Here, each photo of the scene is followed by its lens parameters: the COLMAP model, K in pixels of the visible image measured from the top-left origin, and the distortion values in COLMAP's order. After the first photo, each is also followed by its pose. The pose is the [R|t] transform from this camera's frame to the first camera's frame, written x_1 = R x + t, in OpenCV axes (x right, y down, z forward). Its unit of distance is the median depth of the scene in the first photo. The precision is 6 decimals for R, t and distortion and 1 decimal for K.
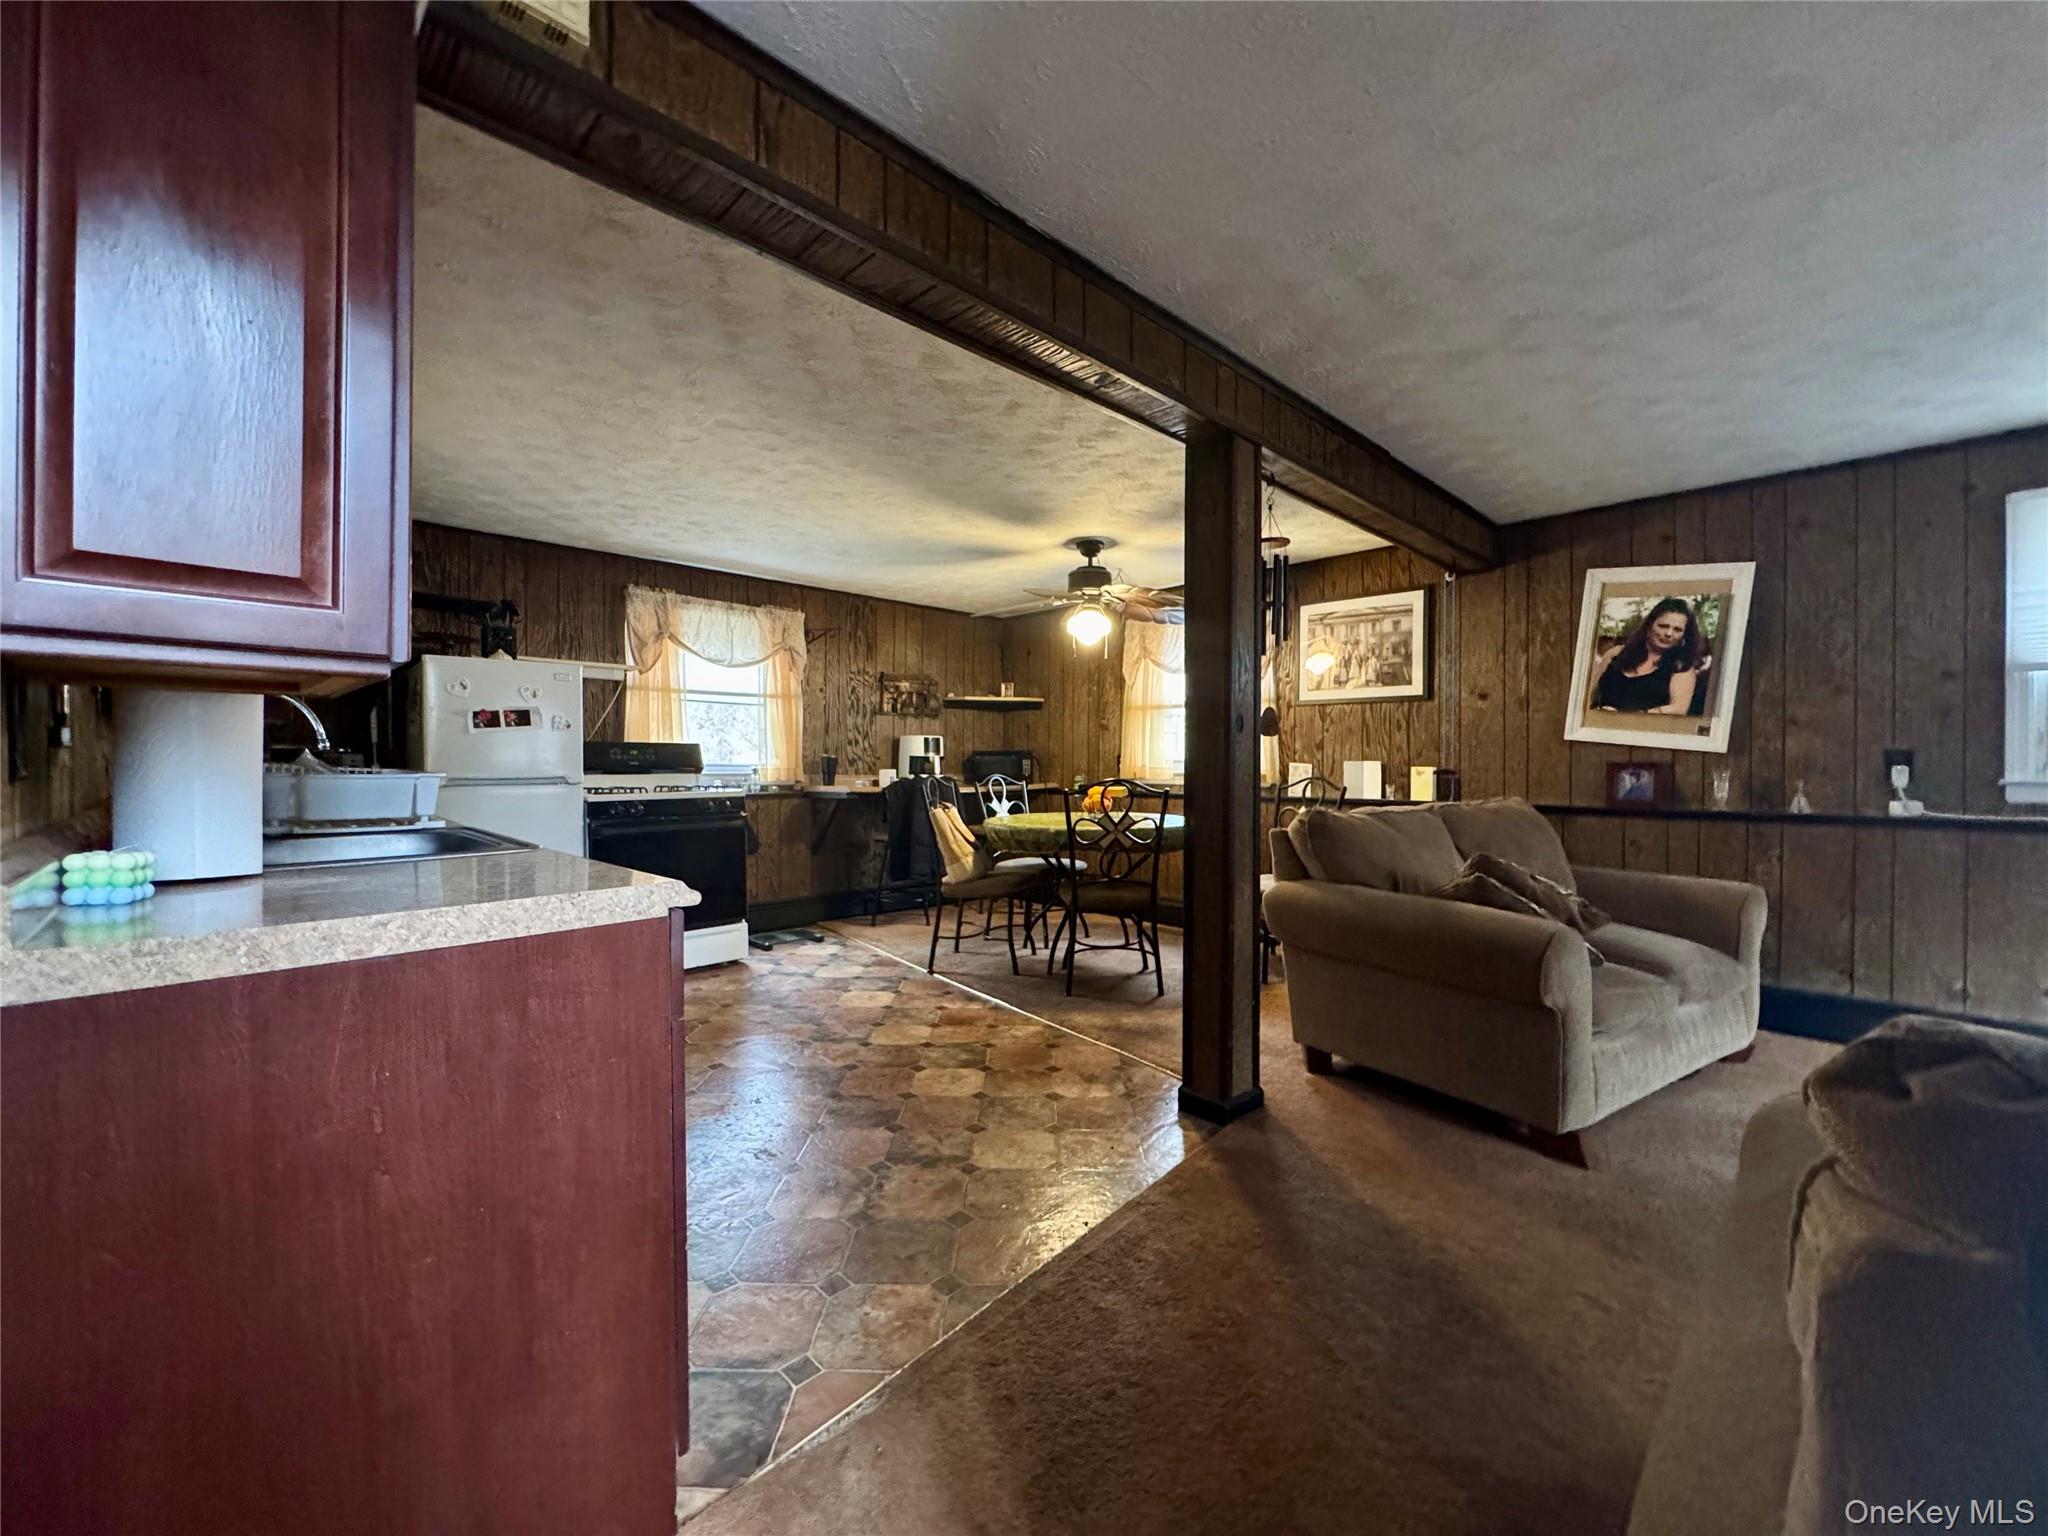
lens RADIAL K [[816.8, 0, 1021.1], [0, 816.8, 763.2], [0, 0, 1]] dist [-0.001314, 0.000040]
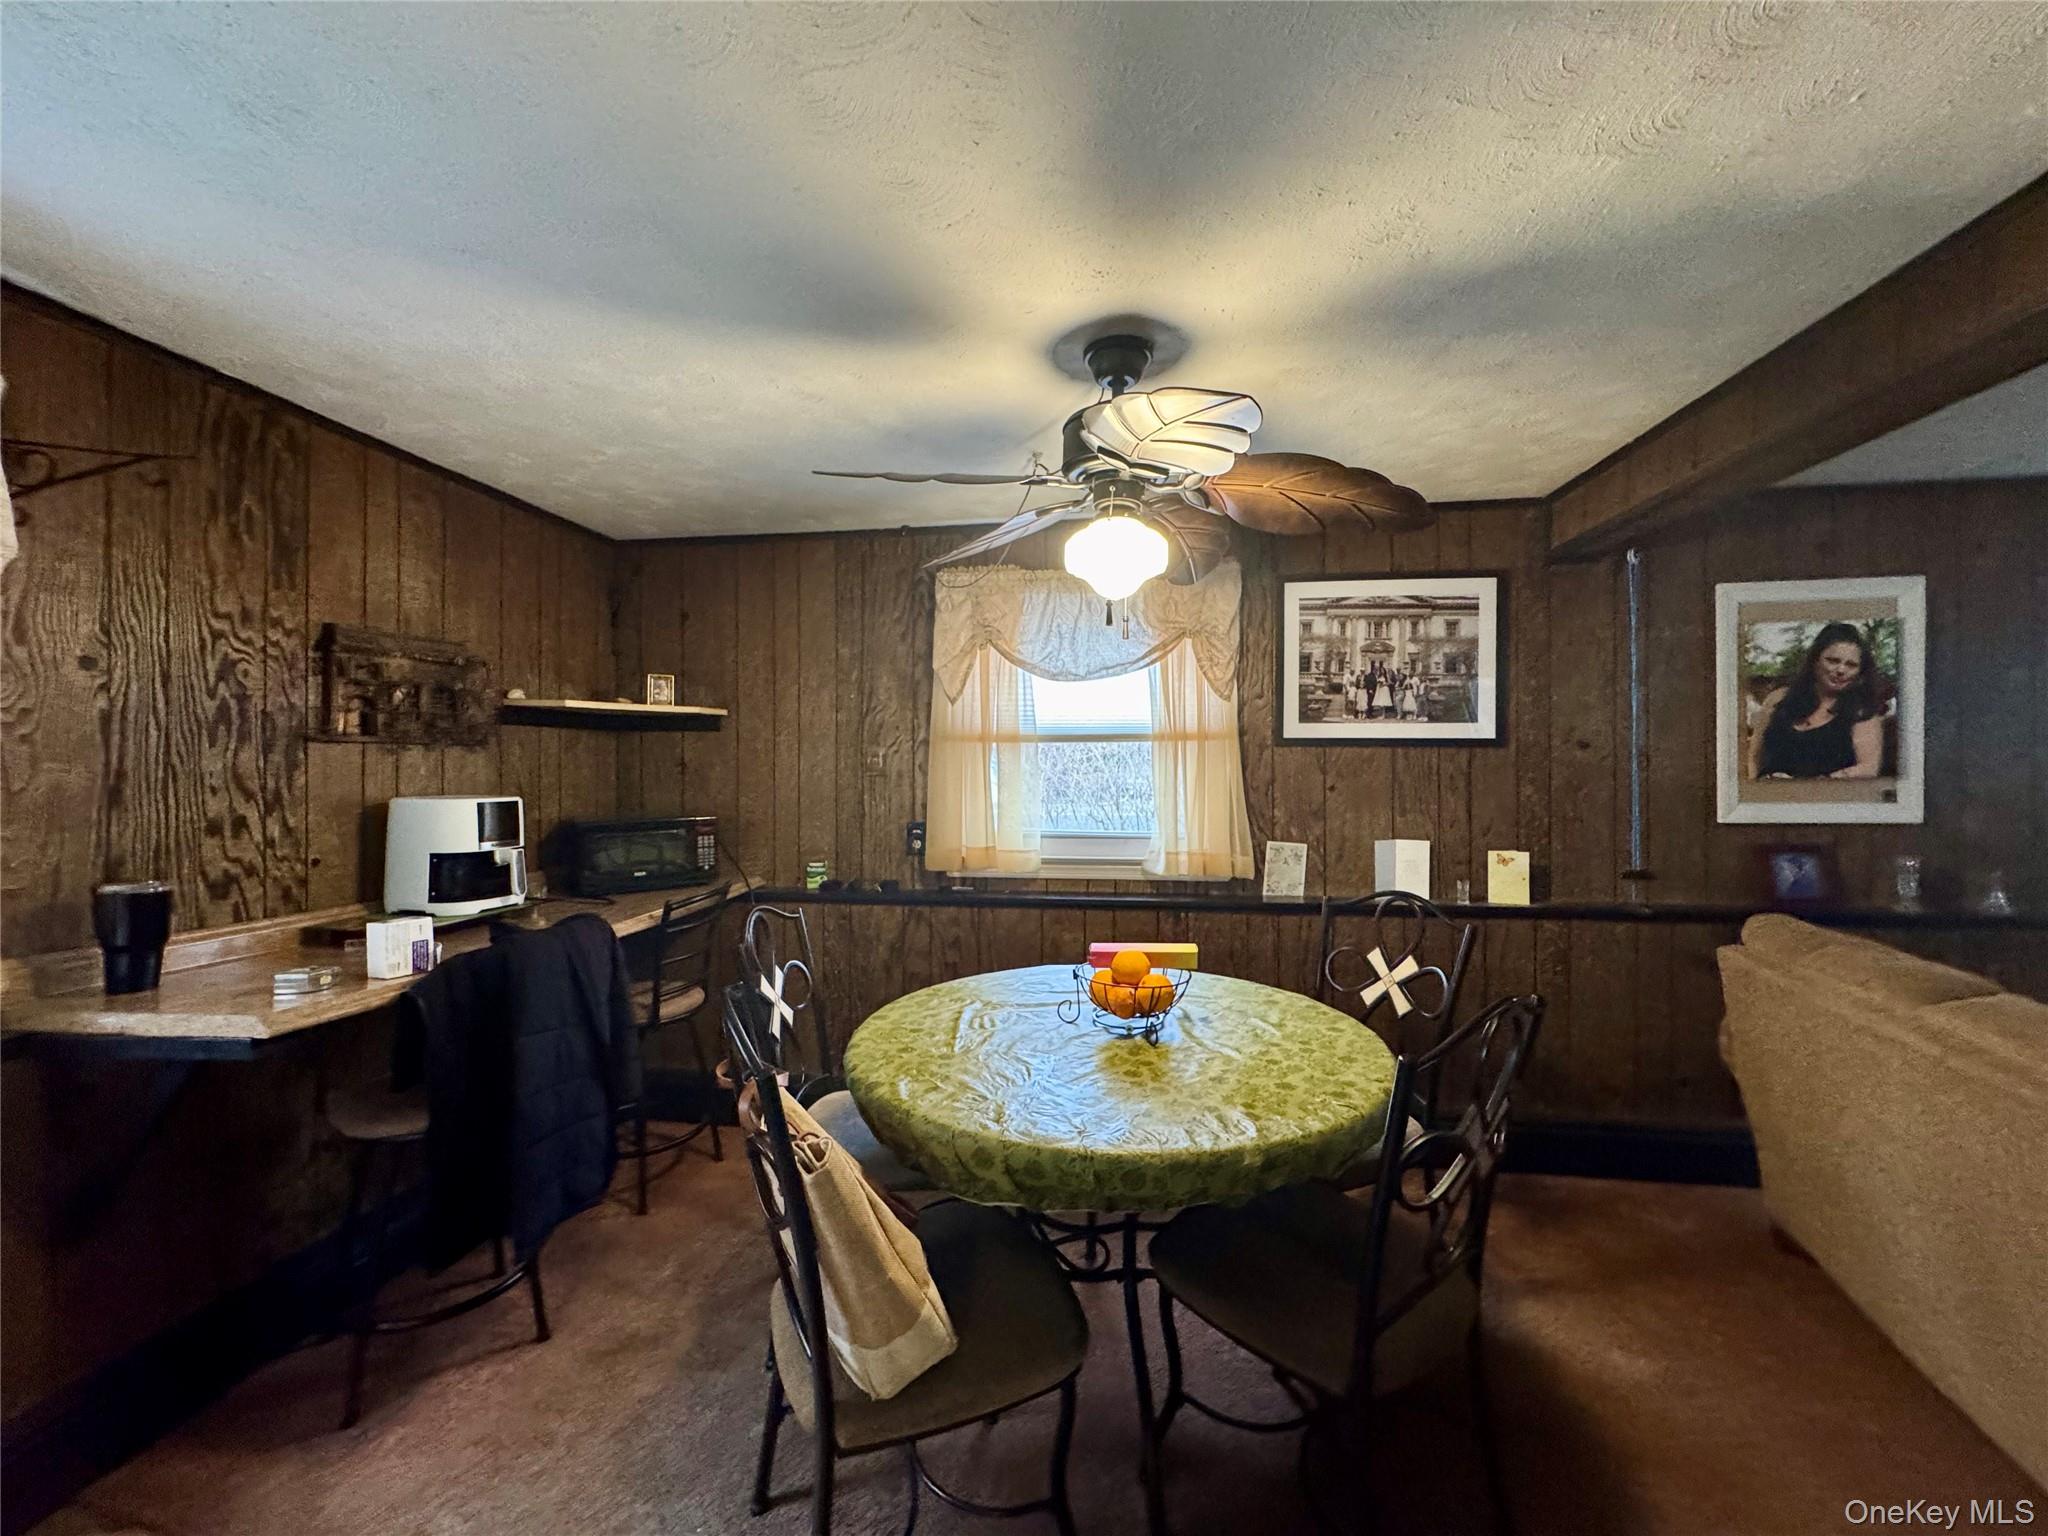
lens RADIAL K [[816.8, 0, 1021.1], [0, 816.8, 763.2], [0, 0, 1]] dist [-0.001314, 0.000040]
pose [[0.788561, -0.003332, 0.614948, -0.208307], [0.004916, 0.999988, -0.000886, -0.066373], [-0.614937, 0.003721, 0.788567, 0.727825]]
